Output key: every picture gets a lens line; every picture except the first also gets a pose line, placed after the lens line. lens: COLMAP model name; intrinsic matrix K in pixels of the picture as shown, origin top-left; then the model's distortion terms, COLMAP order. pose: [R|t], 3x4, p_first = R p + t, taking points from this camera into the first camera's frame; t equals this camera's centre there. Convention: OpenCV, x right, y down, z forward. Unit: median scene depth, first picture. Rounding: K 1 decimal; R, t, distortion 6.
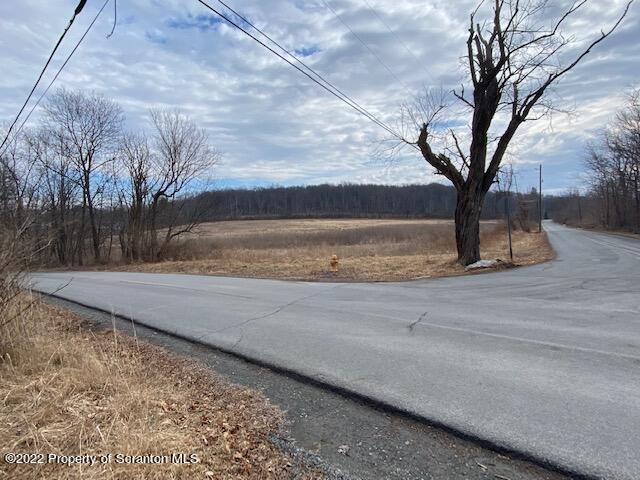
lens RADIAL K [[339.3, 0, 320.0], [0, 339.3, 240.0], [0, 0, 1]] dist [0.003552, -0.000068]
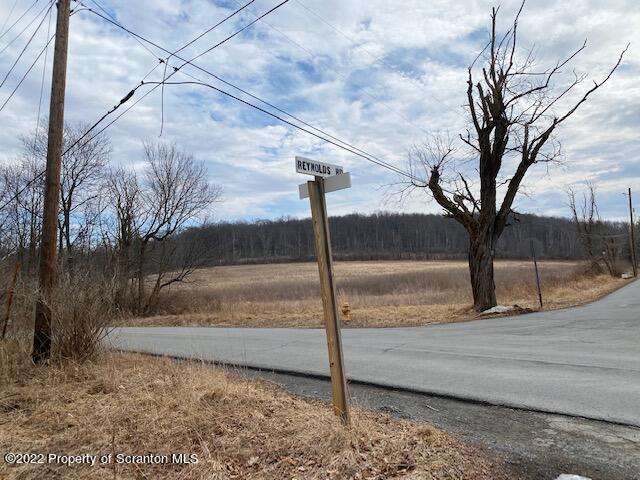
lens RADIAL K [[481.0, 0, 320.0], [0, 481.0, 240.0], [0, 0, 1]] dist [0.029530, -0.000443]
pose [[0.998145, -0.014710, -0.059073, 0.037410], [0.008360, 0.994295, -0.106332, 0.009145], [0.060300, 0.105641, 0.992574, -0.243269]]
